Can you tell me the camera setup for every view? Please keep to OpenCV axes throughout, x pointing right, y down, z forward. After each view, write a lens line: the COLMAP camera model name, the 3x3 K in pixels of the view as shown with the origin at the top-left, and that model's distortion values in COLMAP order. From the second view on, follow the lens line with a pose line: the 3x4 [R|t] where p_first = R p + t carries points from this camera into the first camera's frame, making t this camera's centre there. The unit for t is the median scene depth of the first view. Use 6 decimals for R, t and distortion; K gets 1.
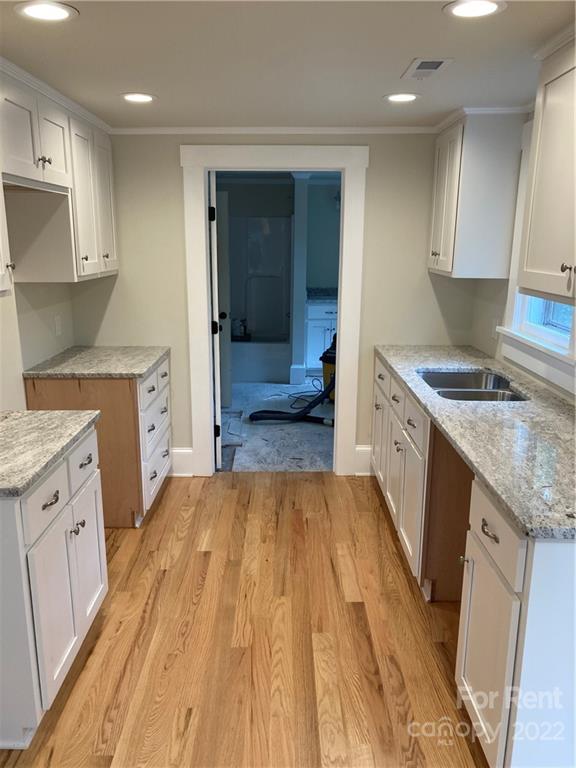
lens RADIAL K [[629.3, 0, 286.4], [0, 629.3, 387.5], [0, 0, 1]] dist [0.055949, -0.001331]
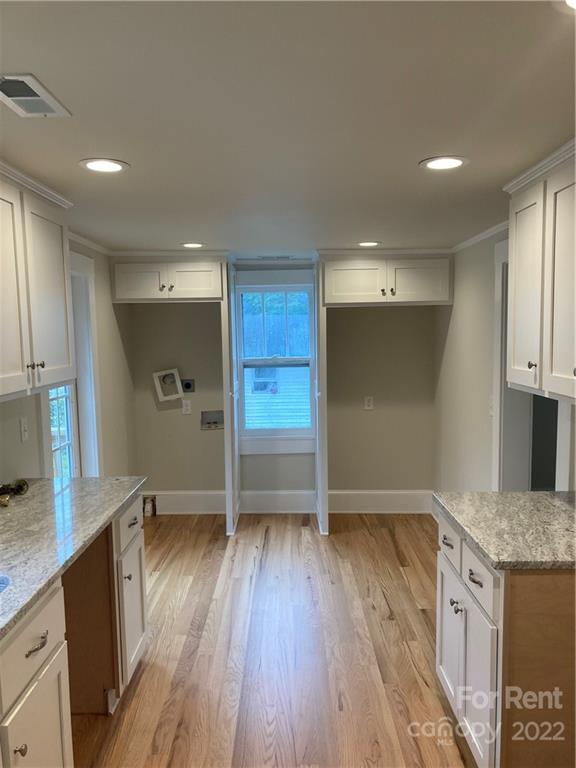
lens RADIAL K [[629.3, 0, 288.3], [0, 629.3, 385.3], [0, 0, 1]] dist [0.055949, -0.001331]
pose [[-0.999935, 0.010414, 0.004621, -0.056636], [0.011343, 0.948011, 0.318034, -0.452876], [-0.001069, 0.318066, -0.948068, 1.829402]]
